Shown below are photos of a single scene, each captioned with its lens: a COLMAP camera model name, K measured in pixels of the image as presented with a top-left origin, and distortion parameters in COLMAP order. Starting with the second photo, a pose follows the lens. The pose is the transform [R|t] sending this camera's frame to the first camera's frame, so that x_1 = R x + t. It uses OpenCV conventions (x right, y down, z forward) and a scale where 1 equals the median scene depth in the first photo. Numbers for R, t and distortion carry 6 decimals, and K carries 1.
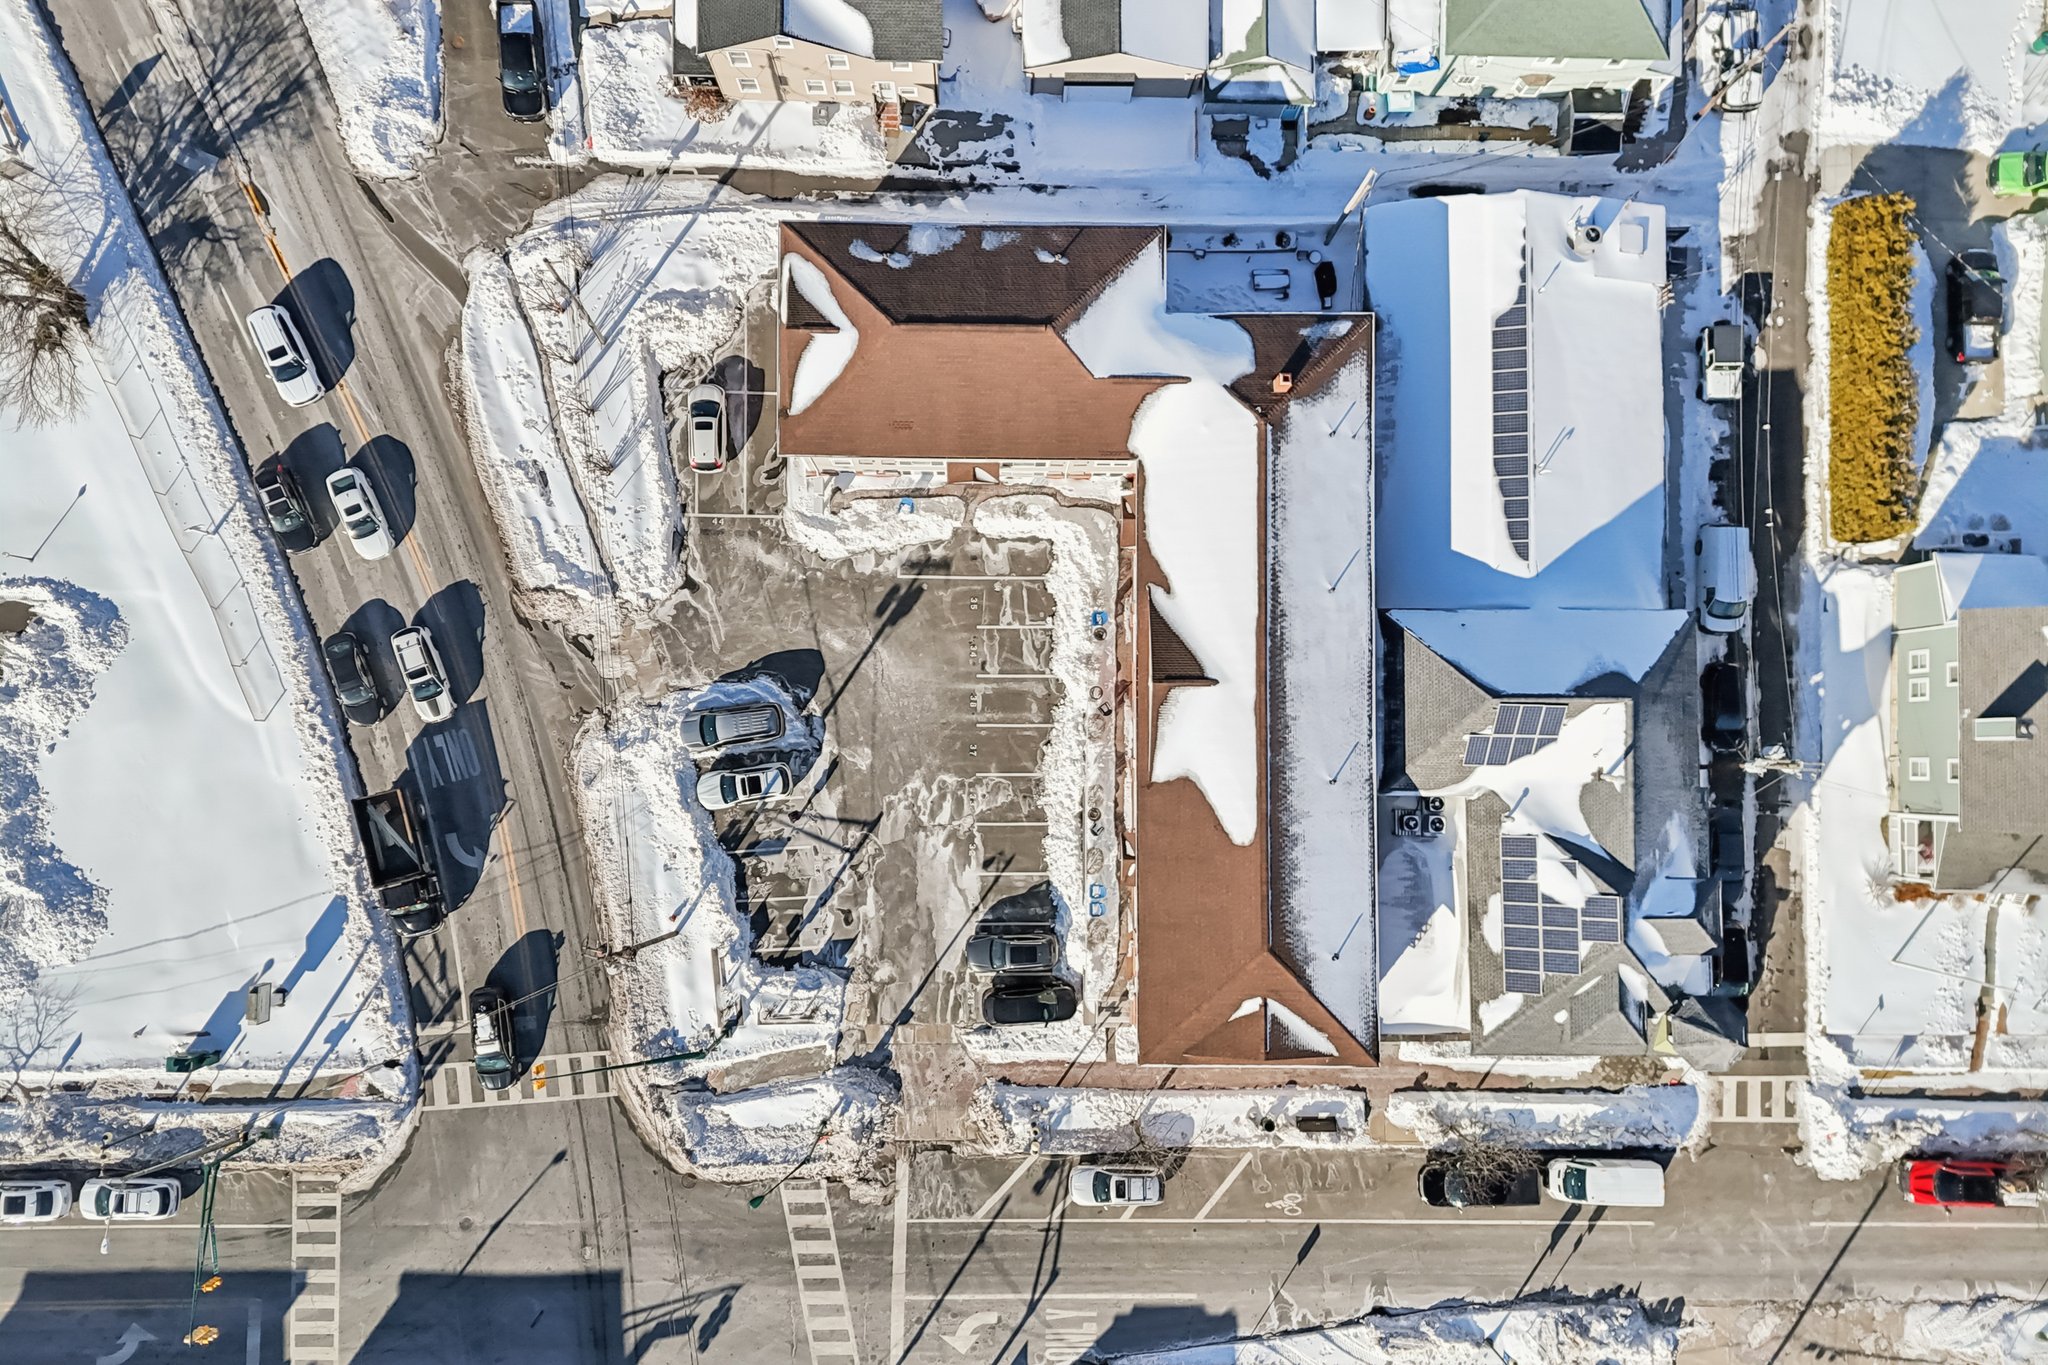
lens RADIAL K [[1494.1, 0, 1024.0], [0, 1494.1, 682.5], [0, 0, 1]] dist [0.095936, -0.120046]
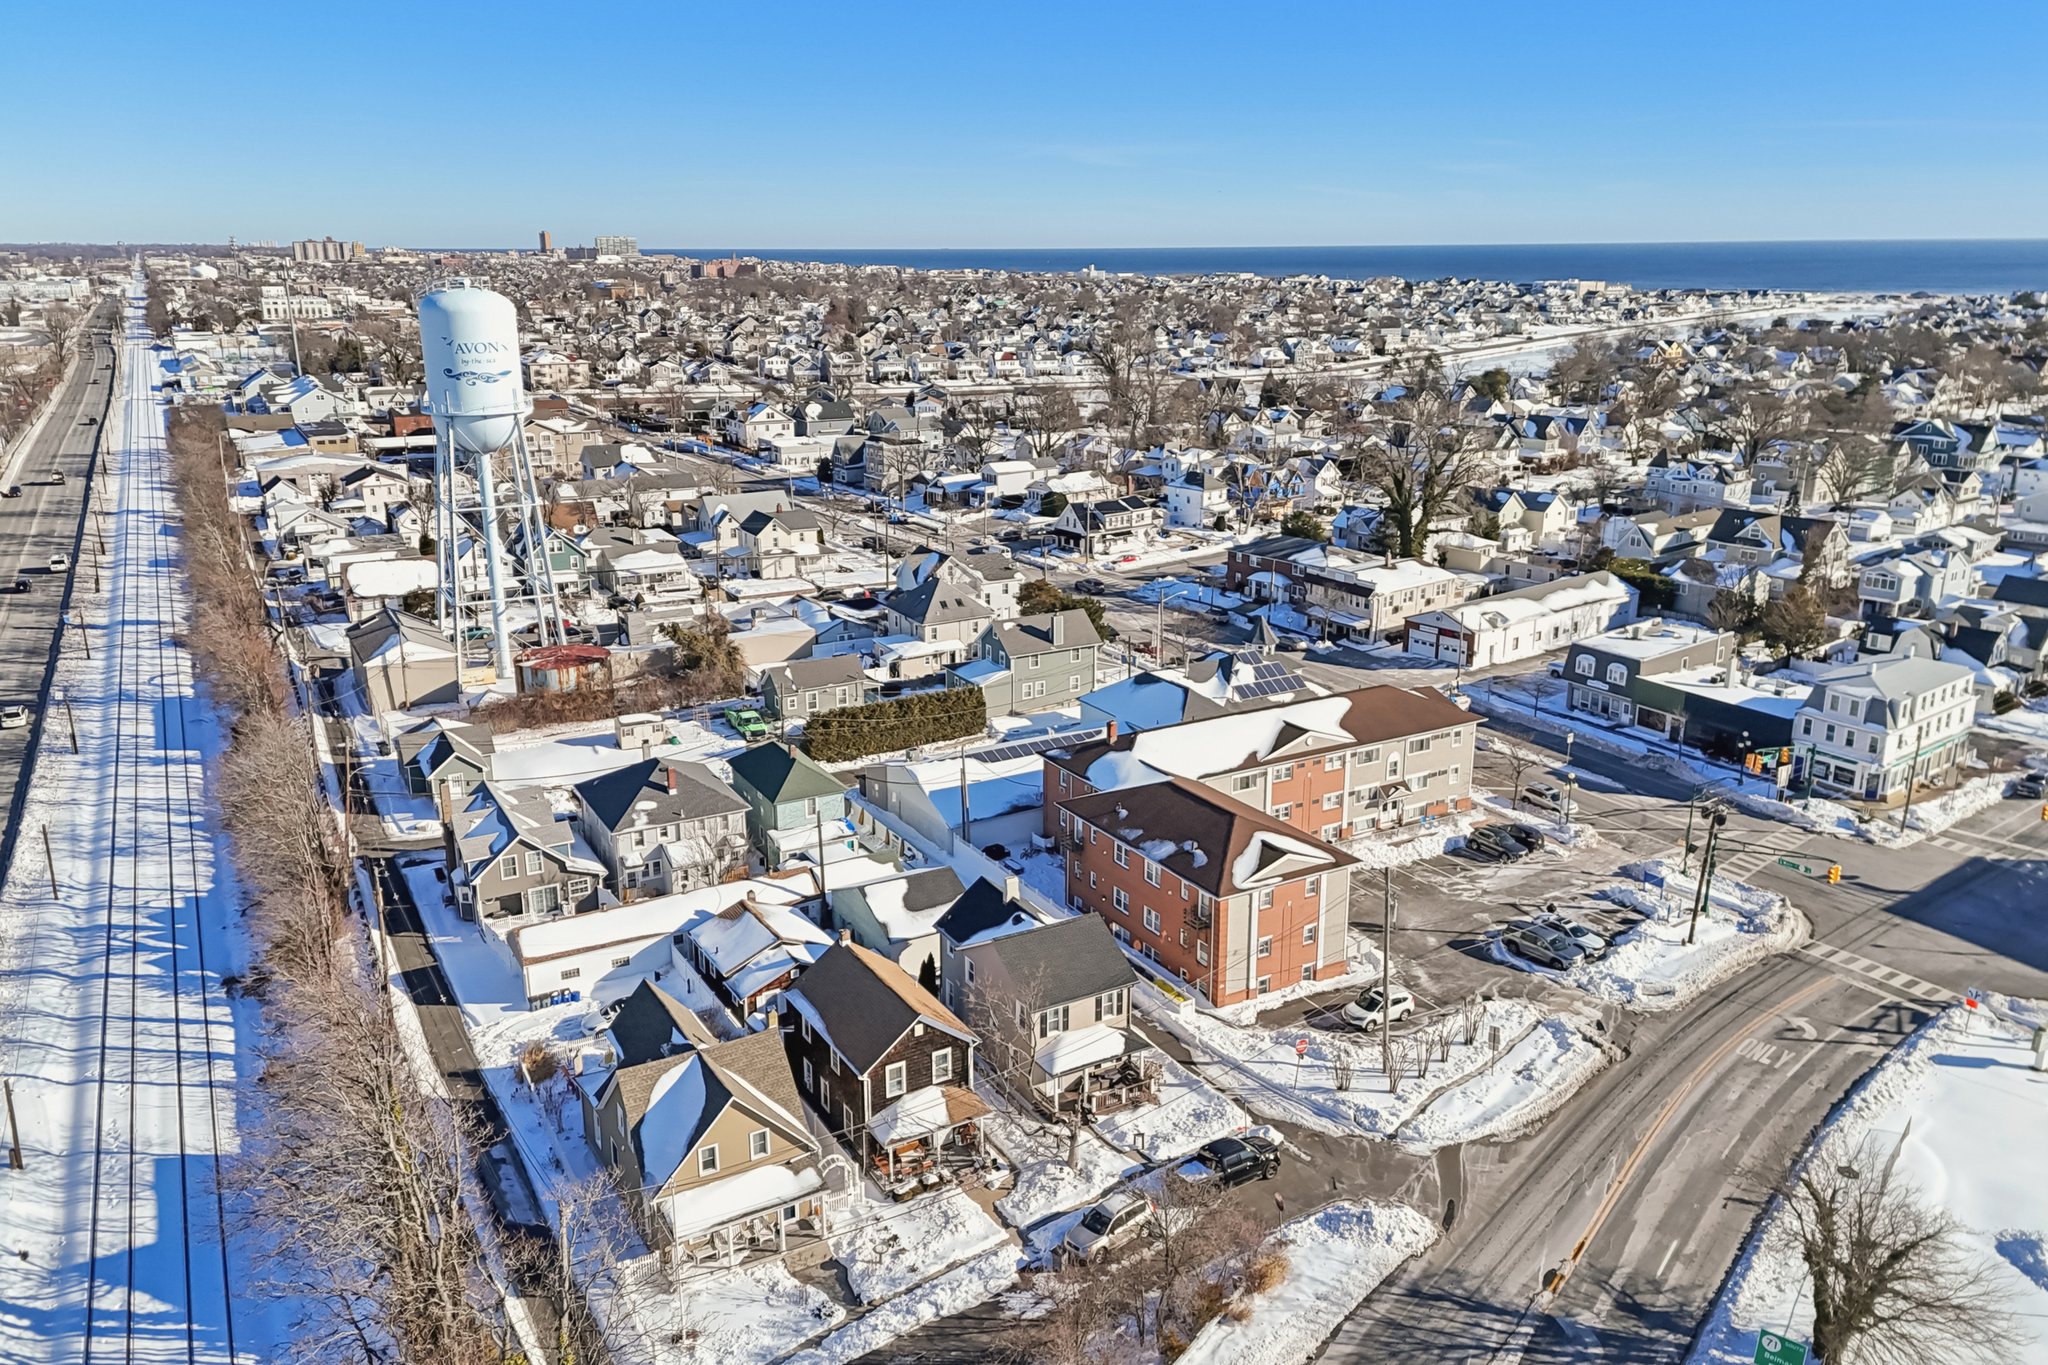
lens RADIAL K [[1494.1, 0, 1024.0], [0, 1494.1, 682.5], [0, 0, 1]] dist [0.095936, -0.120046]
pose [[-0.506386, -0.261423, 0.821725, -0.940644], [0.861233, -0.105775, 0.497081, -0.933370], [-0.043030, 0.959411, 0.278709, 0.449562]]
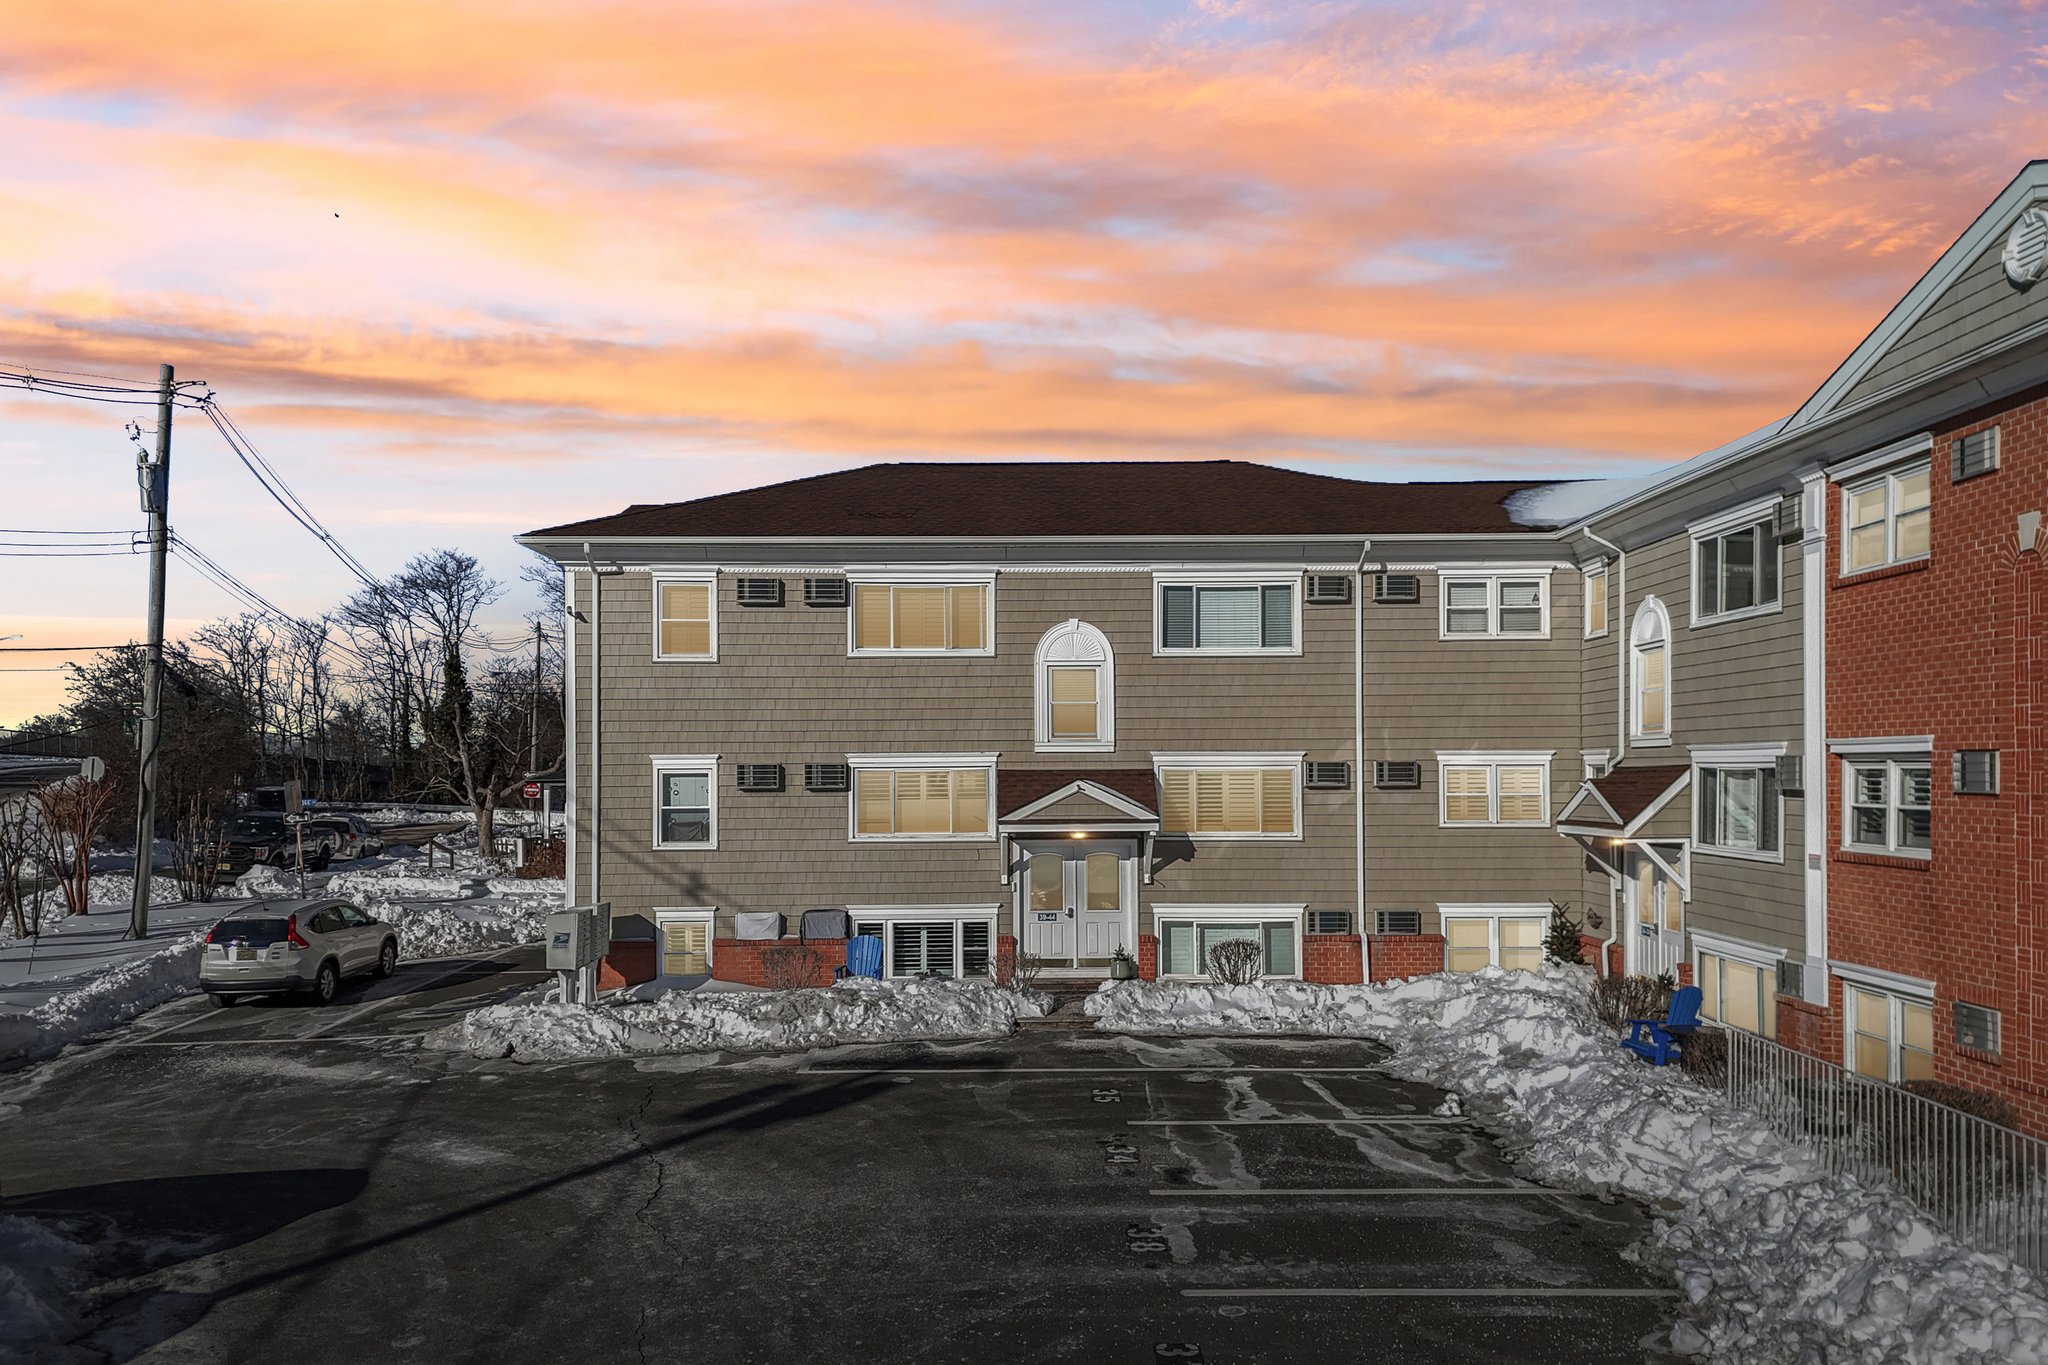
lens RADIAL K [[1529.4, 0, 1017.0], [0, 1529.4, 759.7], [0, 0, 1]] dist [0.094133, -0.107733]
pose [[0.999311, -0.033853, 0.015199, -0.049480], [0.016304, 0.032615, -0.999335, 0.188643], [0.033335, 0.998895, 0.033144, 0.938429]]
